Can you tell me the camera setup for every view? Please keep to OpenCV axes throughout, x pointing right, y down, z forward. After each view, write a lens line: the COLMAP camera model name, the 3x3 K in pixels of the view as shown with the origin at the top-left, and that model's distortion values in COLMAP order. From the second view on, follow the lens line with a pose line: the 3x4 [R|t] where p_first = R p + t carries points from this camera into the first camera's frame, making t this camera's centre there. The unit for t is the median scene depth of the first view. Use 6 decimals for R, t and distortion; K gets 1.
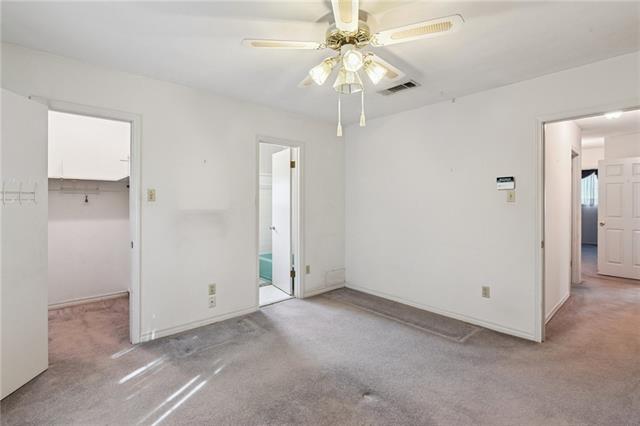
lens RADIAL K [[288.1, 0, 320.3], [0, 288.1, 215.2], [0, 0, 1]] dist [-0.000119, 0.000402]
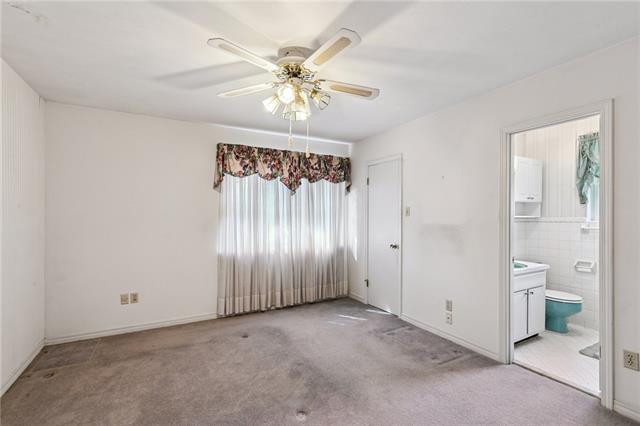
lens RADIAL K [[288.9, 0, 318.9], [0, 288.9, 215.7], [0, 0, 1]] dist [0.002971, 0.000120]
pose [[-0.215300, -0.001218, -0.976547, 0.696249], [-0.045059, 0.998947, 0.008688, -0.038071], [0.975508, 0.045872, -0.215128, 0.773988]]
